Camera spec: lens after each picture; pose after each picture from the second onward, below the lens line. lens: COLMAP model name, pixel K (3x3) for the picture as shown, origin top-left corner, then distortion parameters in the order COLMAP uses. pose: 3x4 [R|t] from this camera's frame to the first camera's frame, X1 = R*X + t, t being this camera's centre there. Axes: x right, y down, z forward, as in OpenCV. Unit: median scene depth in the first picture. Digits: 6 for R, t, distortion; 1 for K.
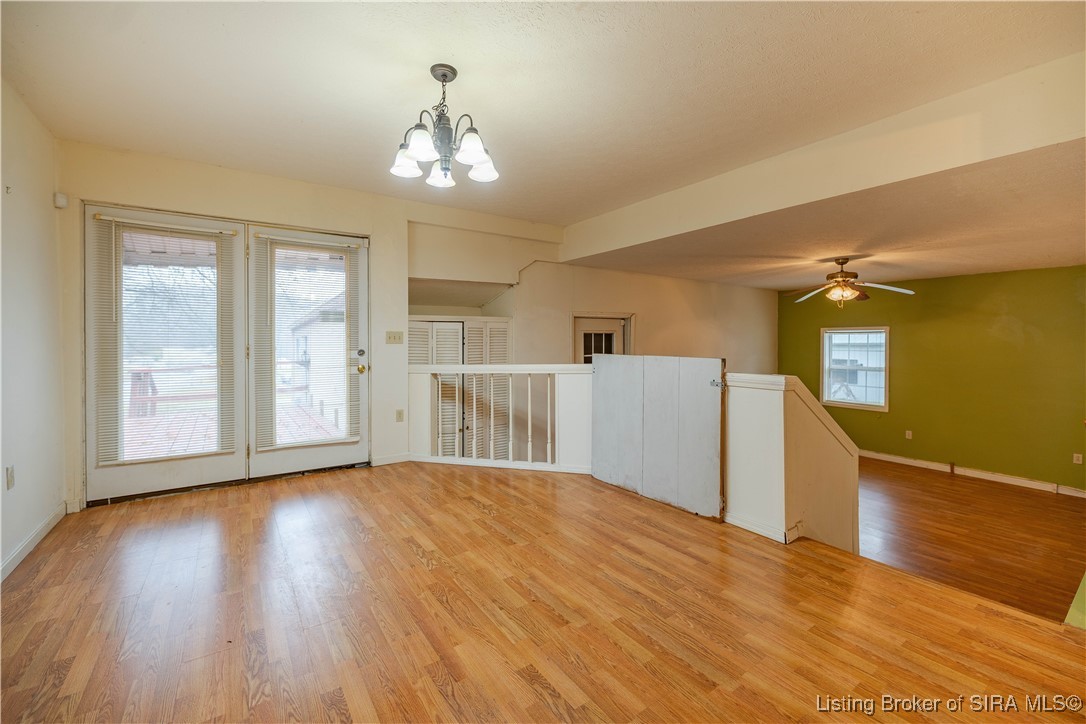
lens RADIAL K [[445.8, 0, 538.3], [0, 445.8, 342.4], [0, 0, 1]] dist [-0.000404, -0.000036]
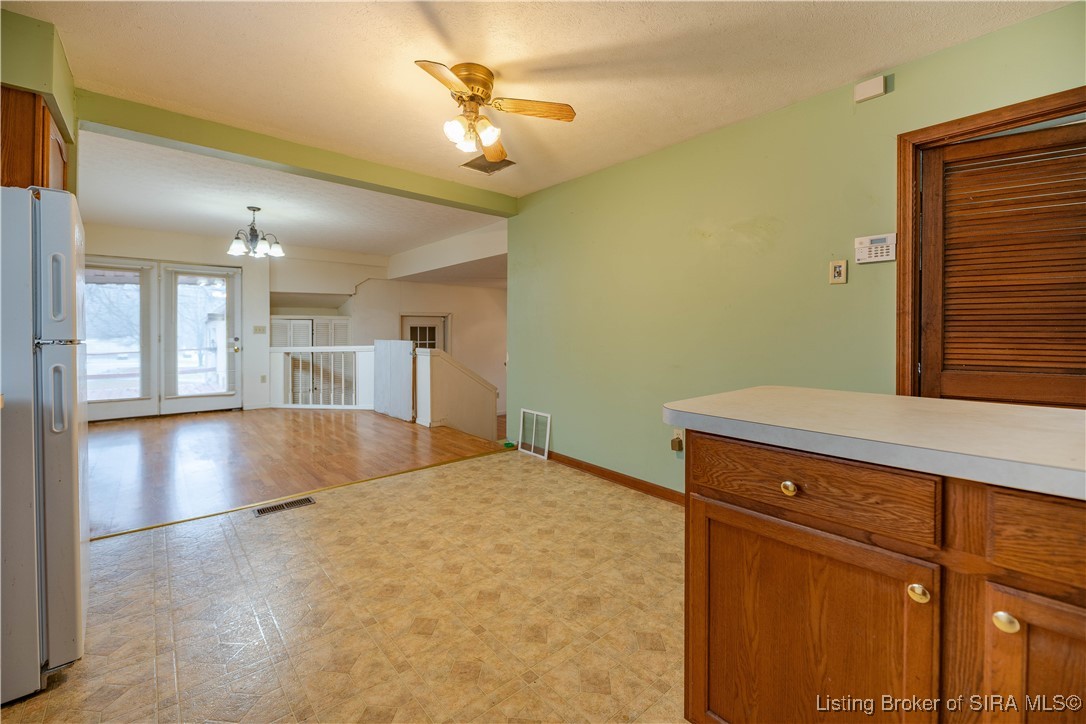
lens RADIAL K [[433.9, 0, 525.6], [0, 433.9, 331.5], [0, 0, 1]] dist [-0.009488, 0.000067]
pose [[0.993896, 0.001066, 0.110312, 0.478762], [-0.000668, 0.999993, -0.003646, 0.000043], [-0.110315, 0.003550, 0.993890, -0.678803]]
